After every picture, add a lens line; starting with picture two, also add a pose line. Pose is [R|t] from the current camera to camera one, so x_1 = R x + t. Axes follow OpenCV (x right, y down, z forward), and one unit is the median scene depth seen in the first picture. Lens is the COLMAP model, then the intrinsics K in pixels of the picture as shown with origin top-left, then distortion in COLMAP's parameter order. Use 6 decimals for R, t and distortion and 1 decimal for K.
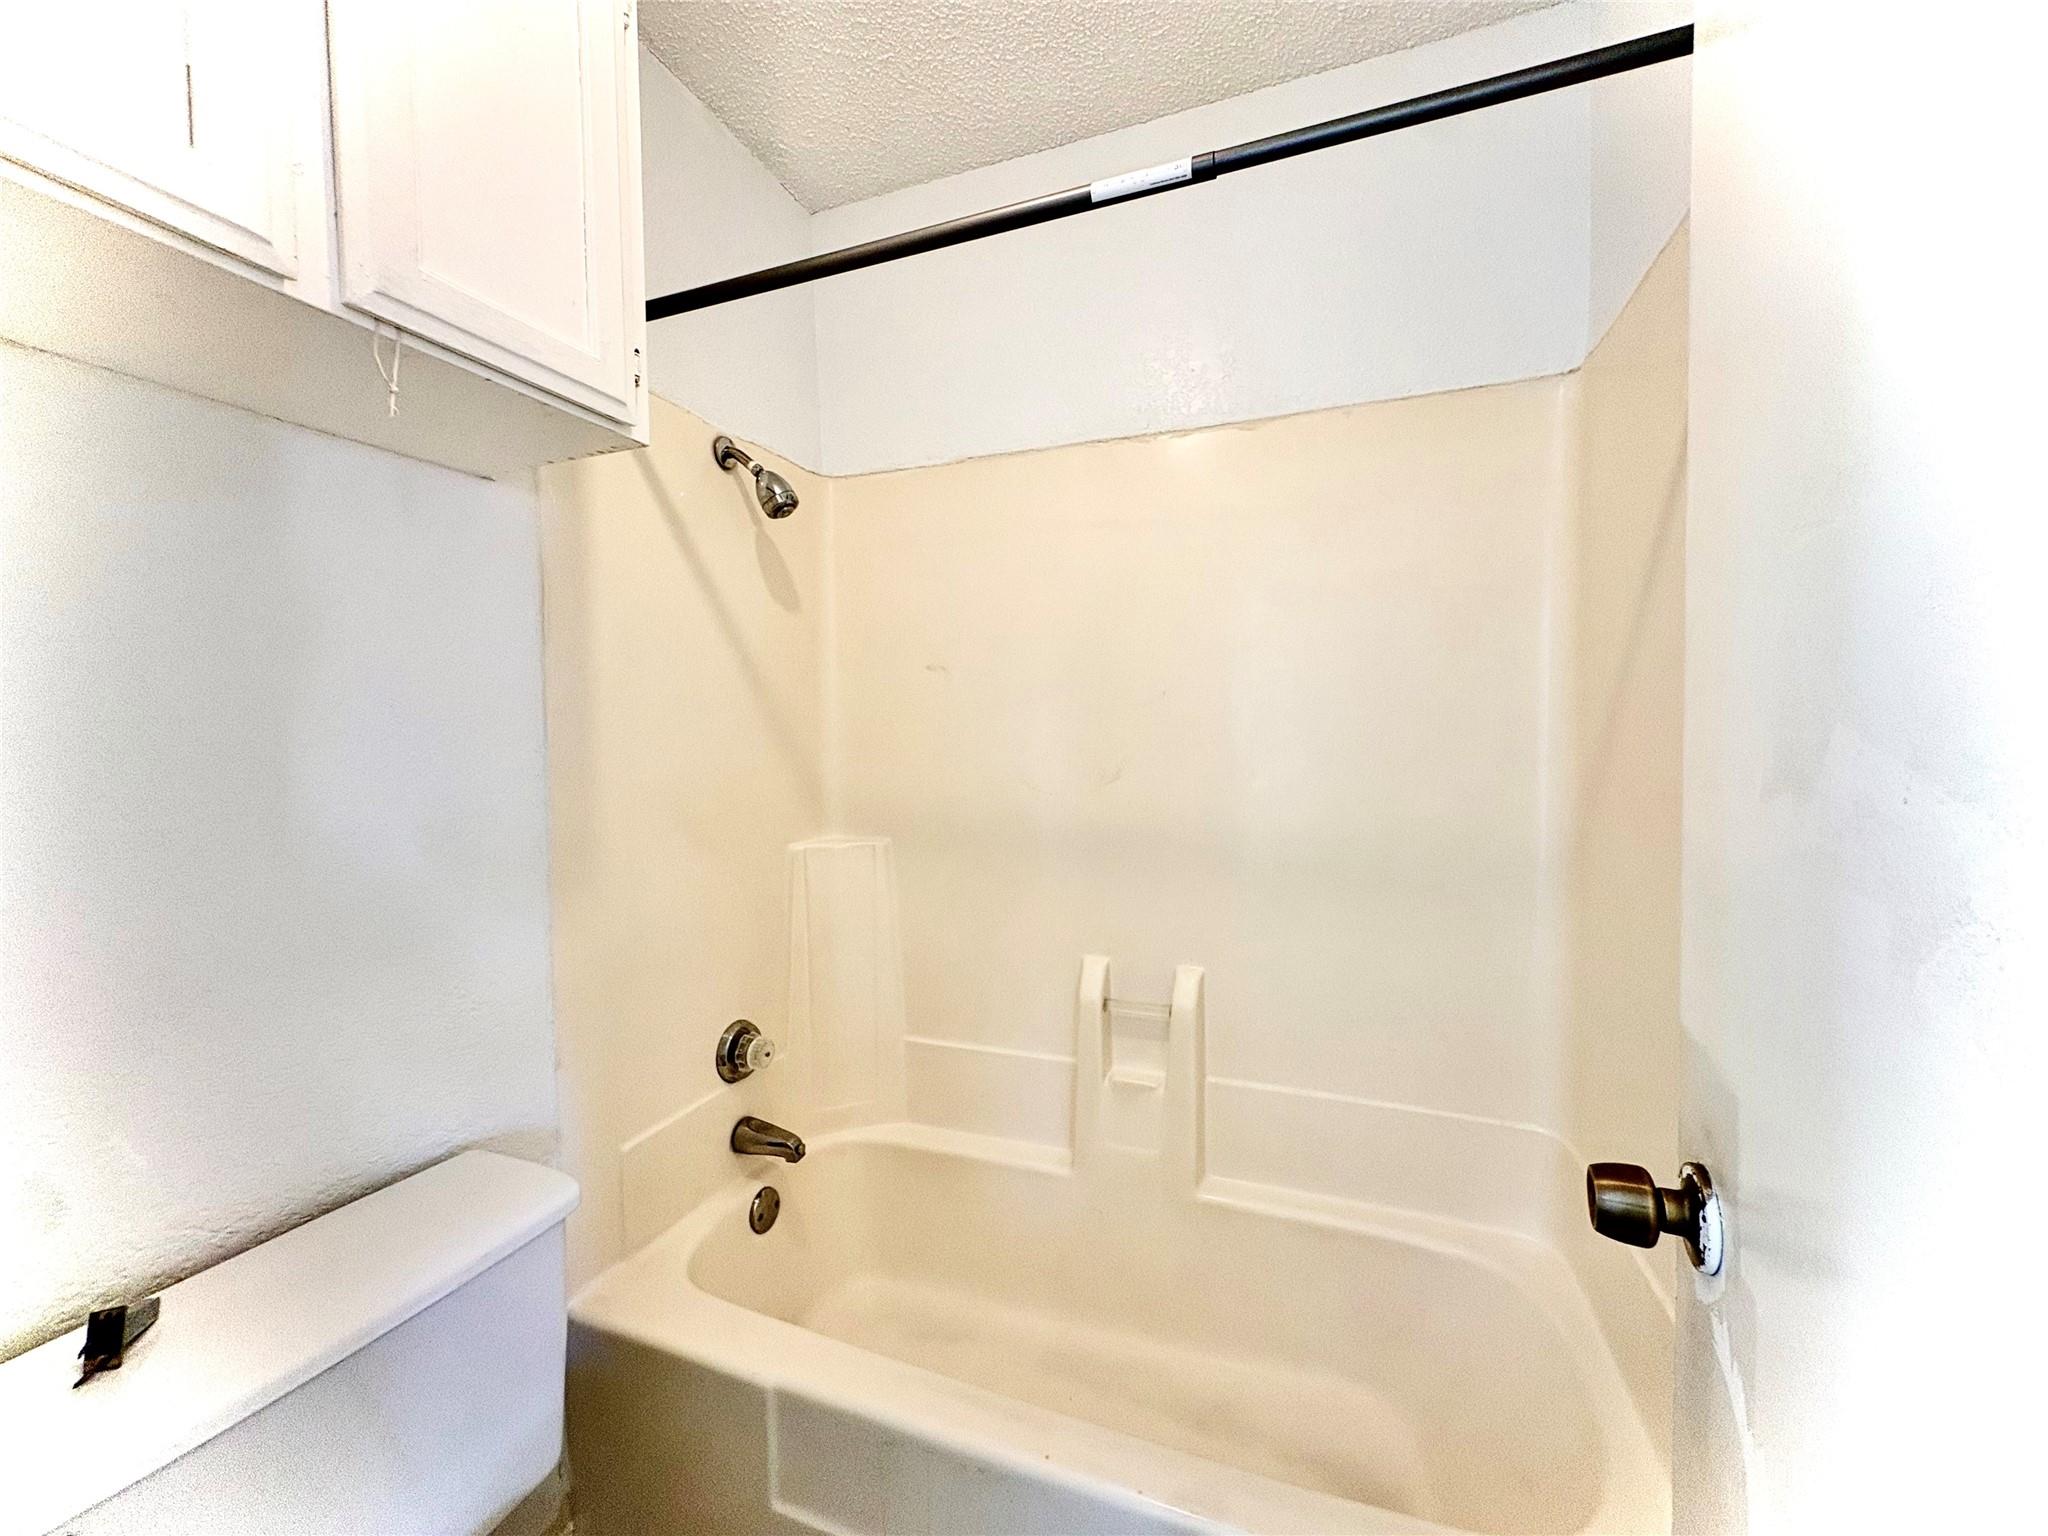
lens RADIAL K [[815.0, 0, 1025.9], [0, 815.0, 773.1], [0, 0, 1]] dist [-0.000805, 0.000514]
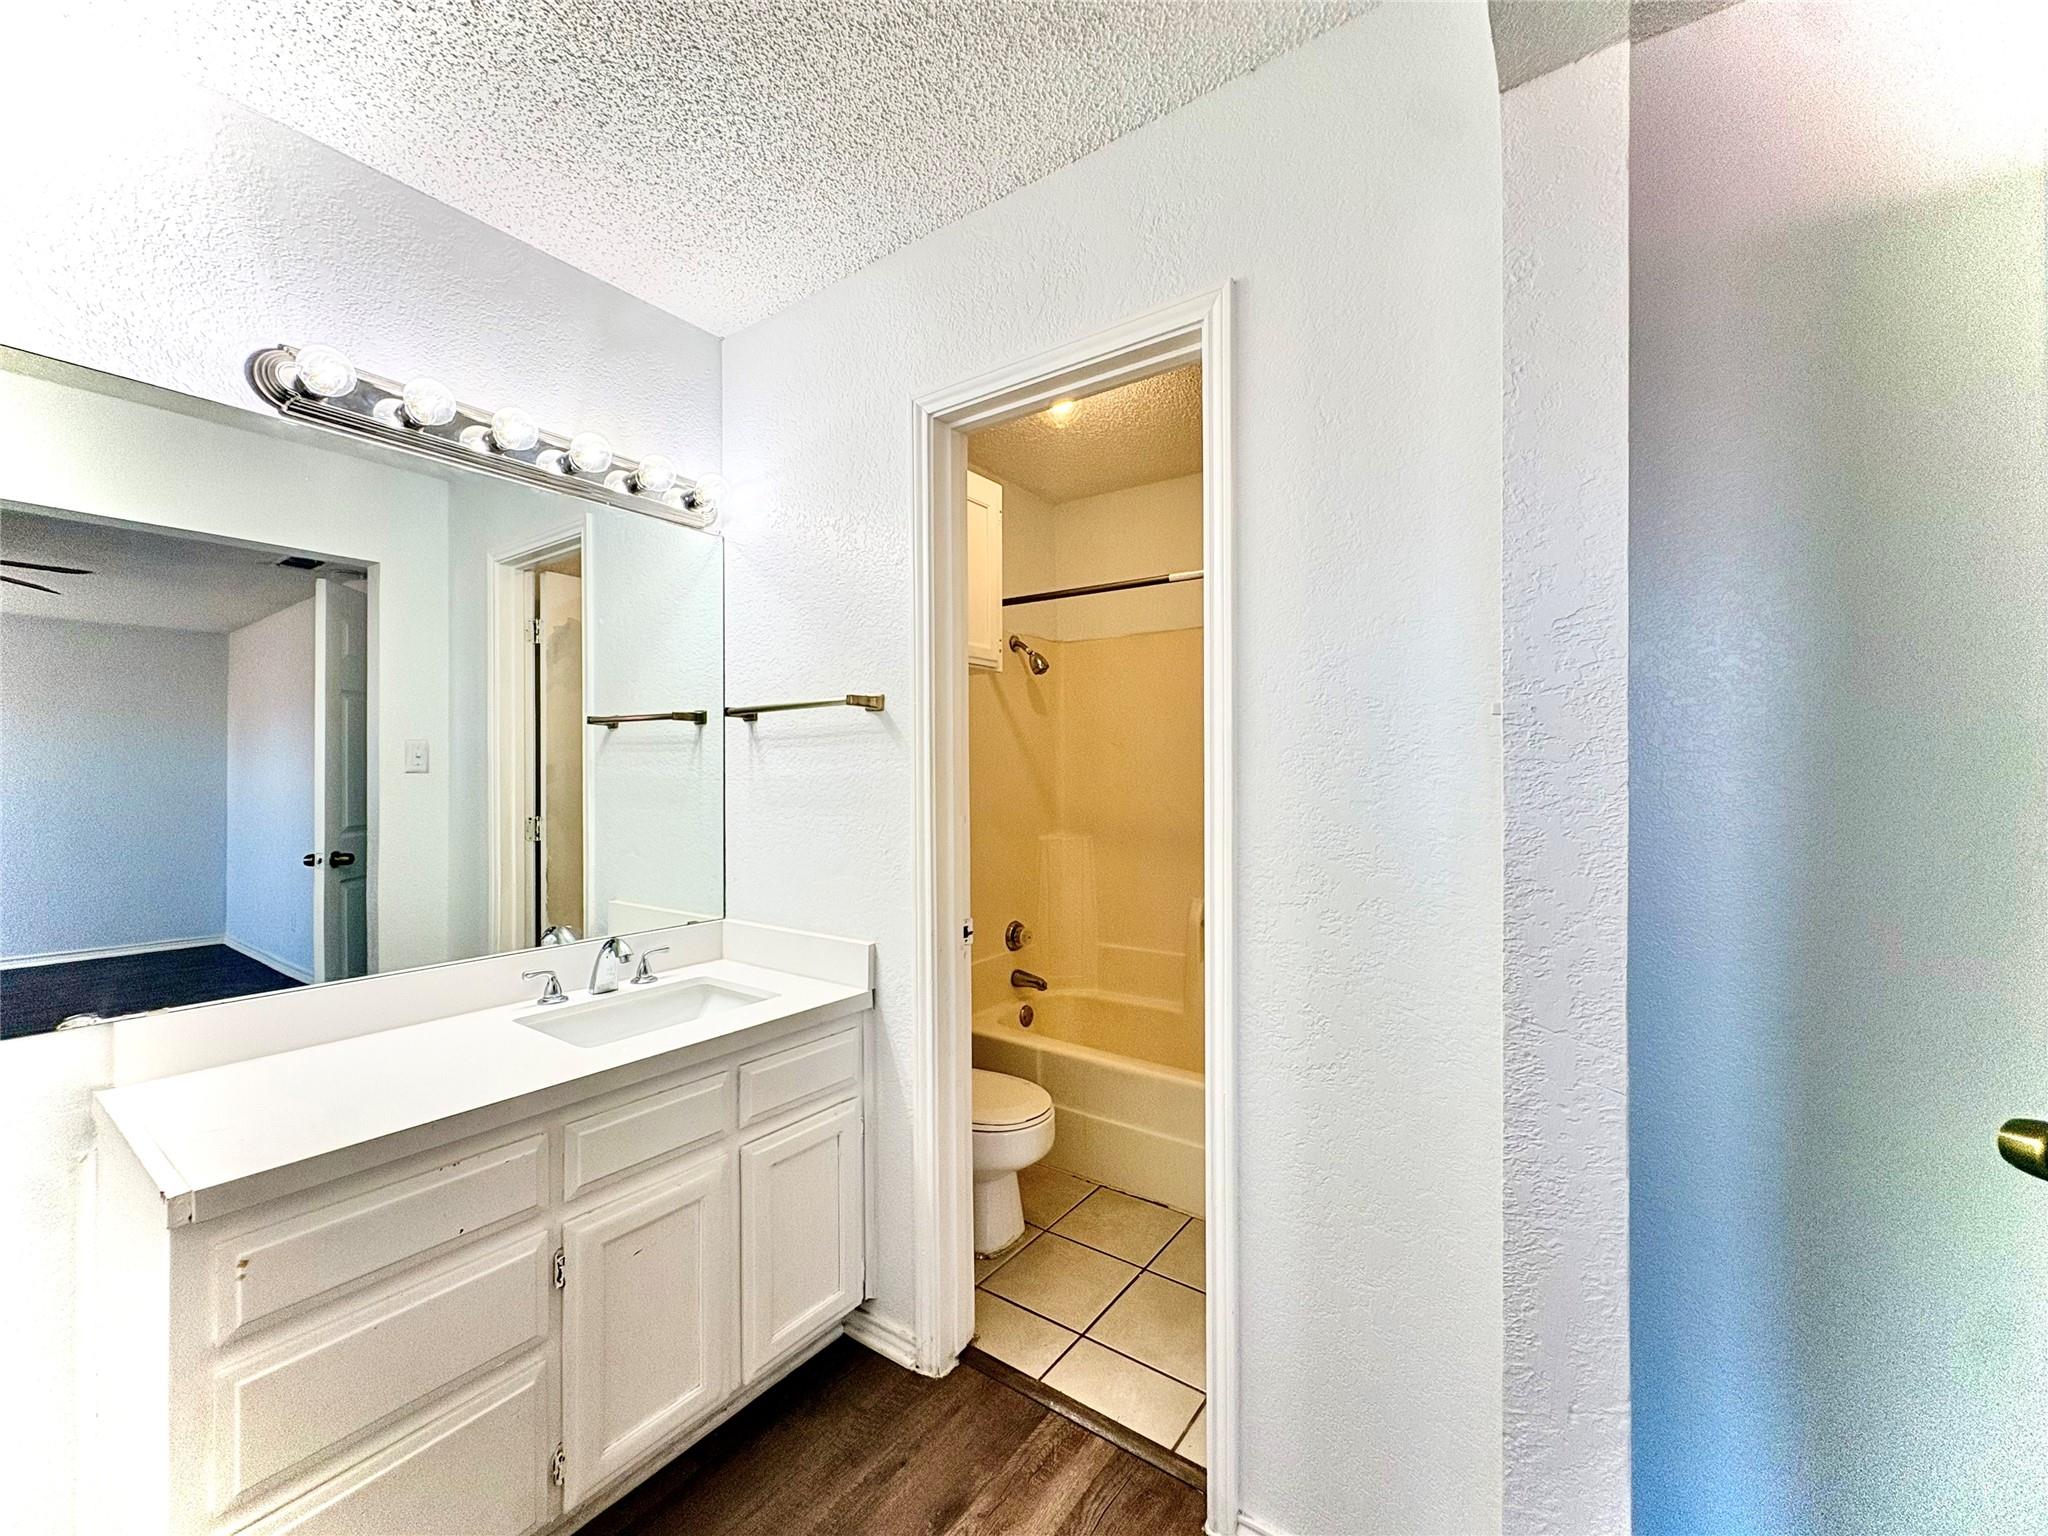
lens RADIAL K [[815.0, 0, 1023.5], [0, 815.0, 769.9], [0, 0, 1]] dist [-0.000805, 0.000514]
pose [[0.969155, 0.009197, -0.246281, 0.163213], [-0.018013, 0.999274, -0.033569, -0.003777], [0.245793, 0.036970, 0.968617, -0.979418]]
